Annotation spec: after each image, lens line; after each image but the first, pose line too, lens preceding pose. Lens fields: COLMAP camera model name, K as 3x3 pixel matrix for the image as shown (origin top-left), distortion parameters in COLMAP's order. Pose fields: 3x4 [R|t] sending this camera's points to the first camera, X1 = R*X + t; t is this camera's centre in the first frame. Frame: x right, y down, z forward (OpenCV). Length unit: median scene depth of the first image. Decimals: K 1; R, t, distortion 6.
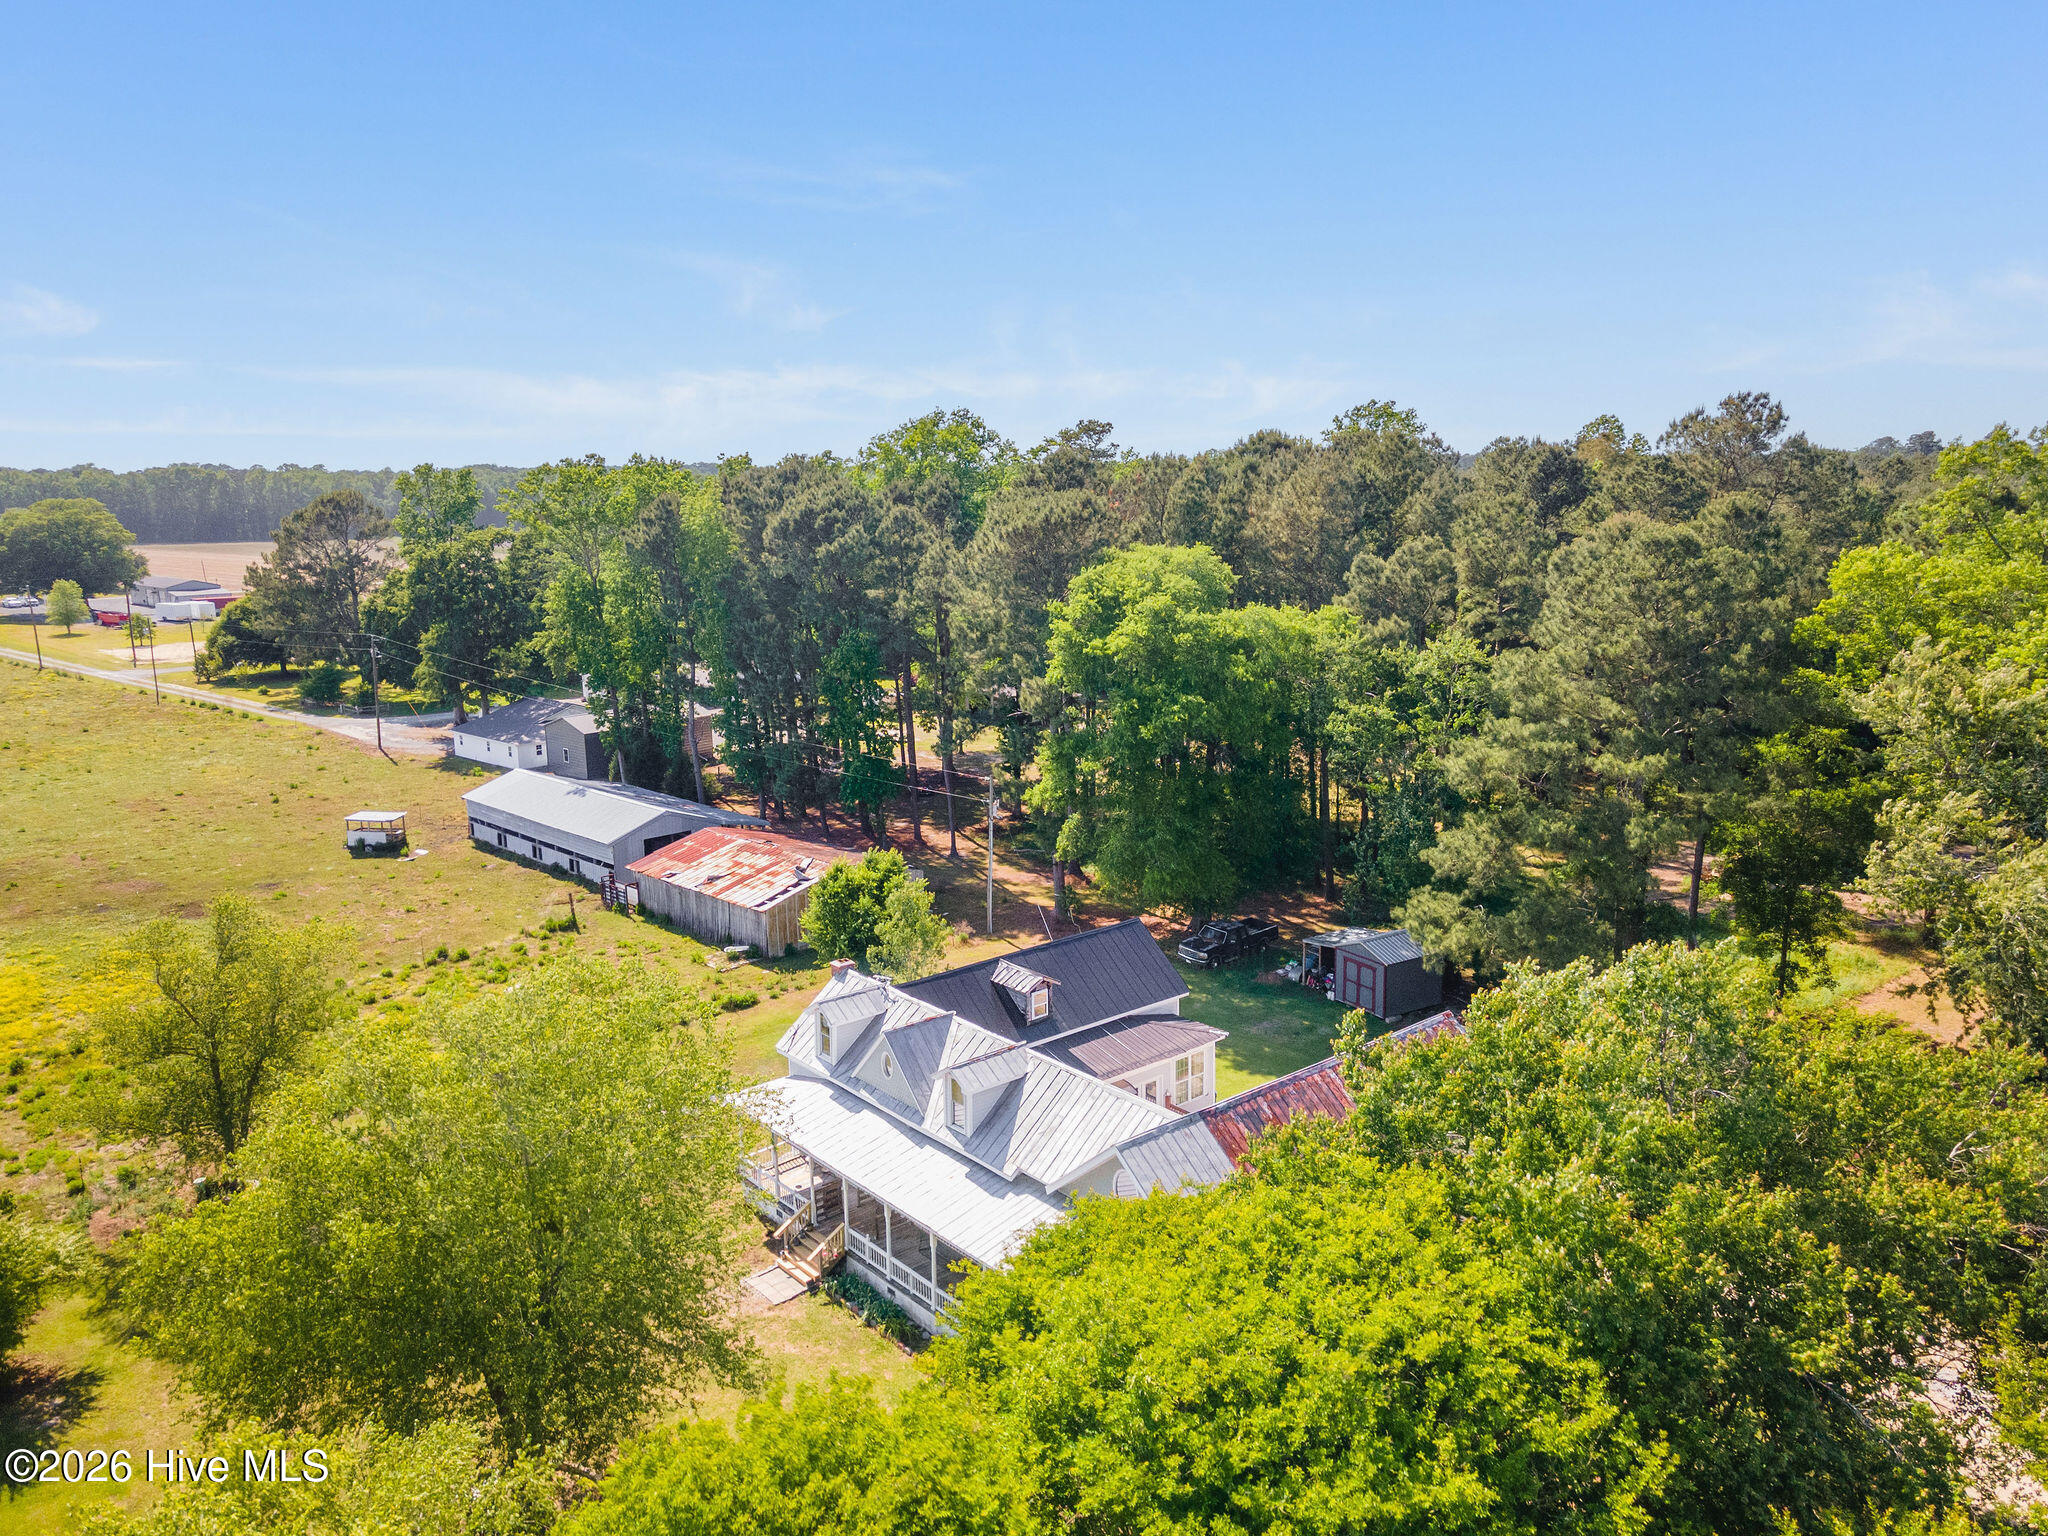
lens RADIAL K [[1497.5, 0, 1020.1], [0, 1497.5, 759.9], [0, 0, 1]] dist [0.031861, 0.026540]
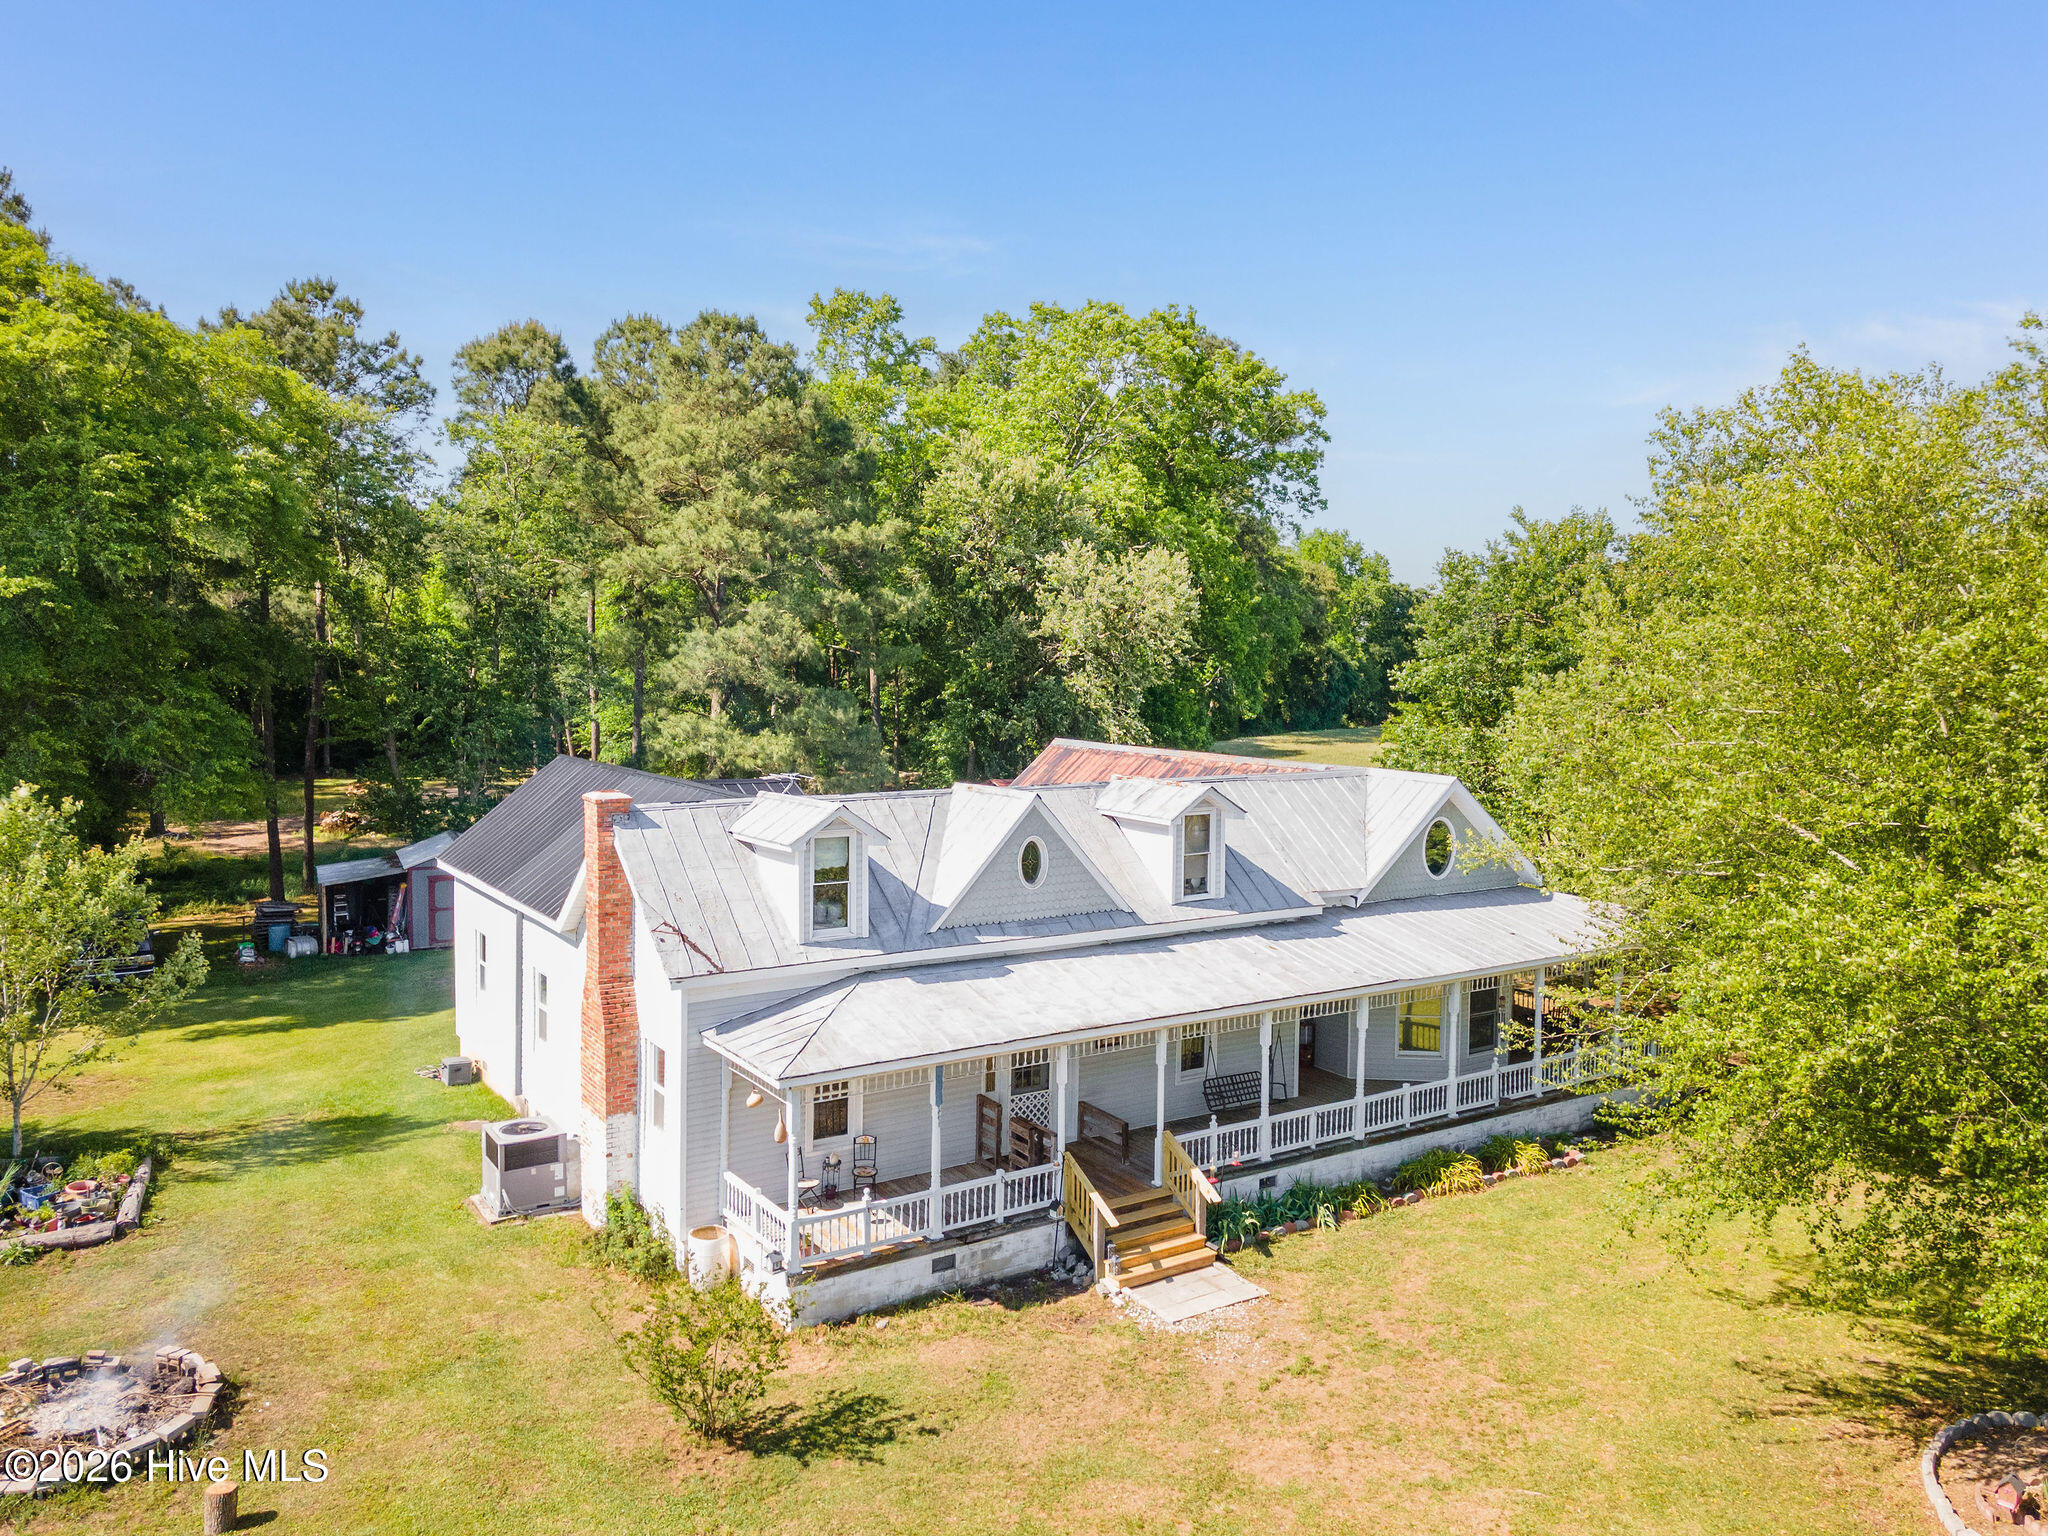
lens RADIAL K [[1497.5, 0, 1018.4], [0, 1497.5, 773.6], [0, 0, 1]] dist [0.031861, 0.026540]
pose [[0.116932, -0.060935, 0.991269, -0.413238], [0.176950, 0.983424, 0.039580, 0.101449], [-0.977249, 0.170777, 0.125776, 0.628531]]
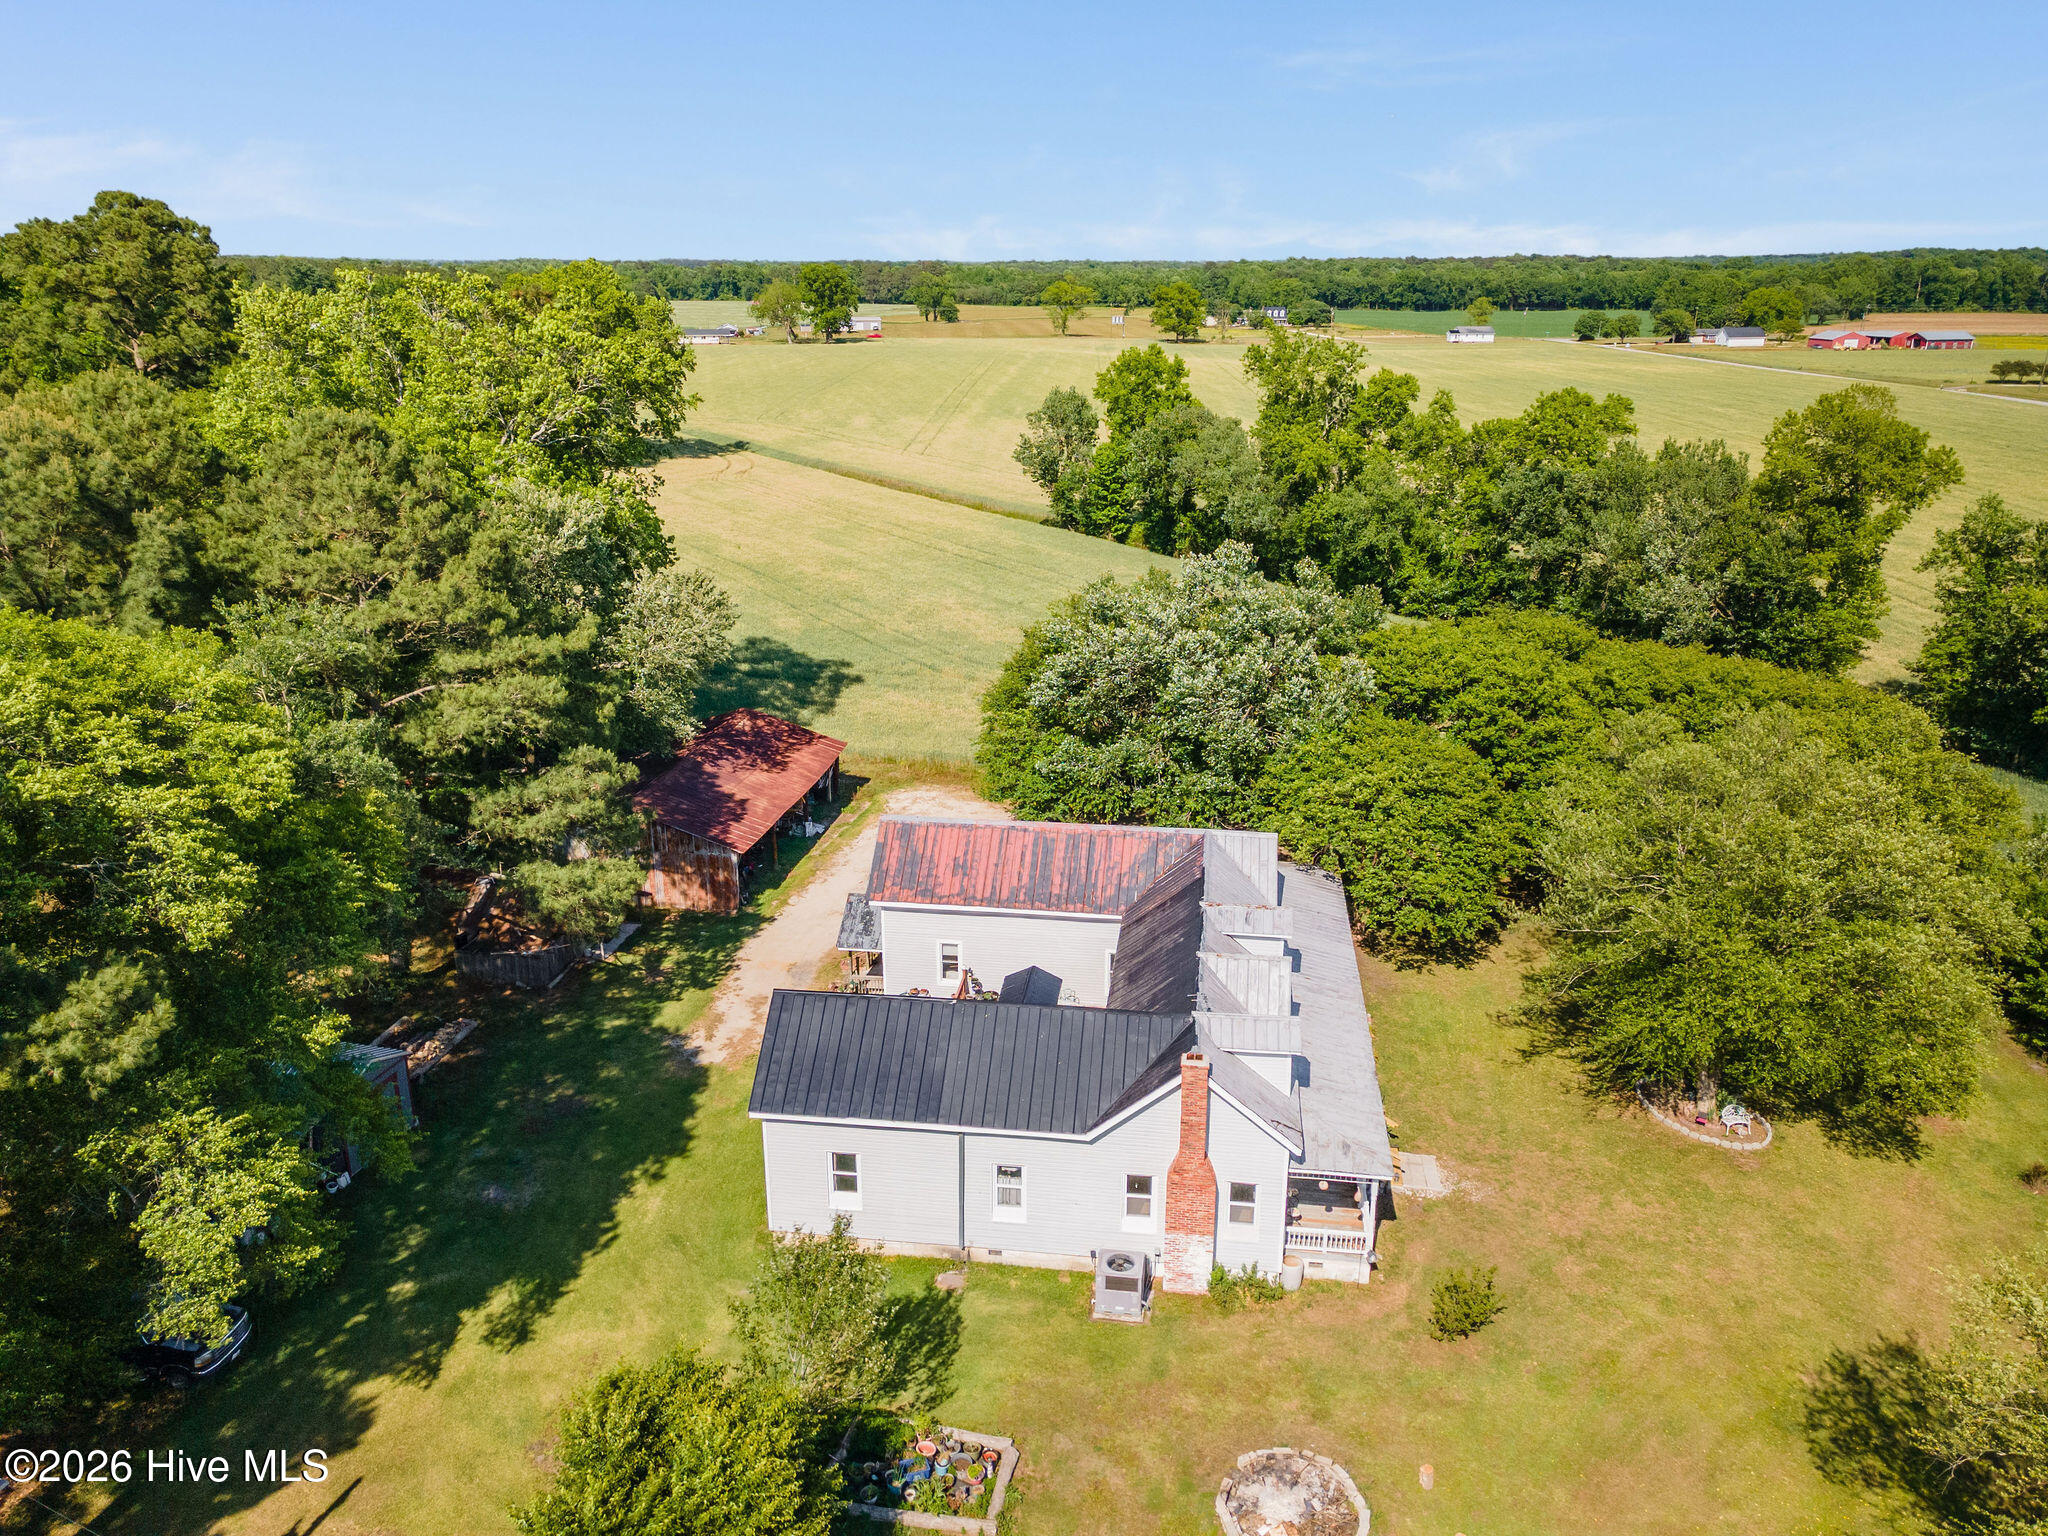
lens RADIAL K [[1497.5, 0, 1015.5], [0, 1497.5, 775.7], [0, 0, 1]] dist [0.031861, 0.026540]
pose [[-0.672353, -0.223625, 0.705644, -0.408567], [0.155591, 0.889285, 0.430074, -0.233656], [-0.723694, 0.398953, -0.563120, 1.075905]]
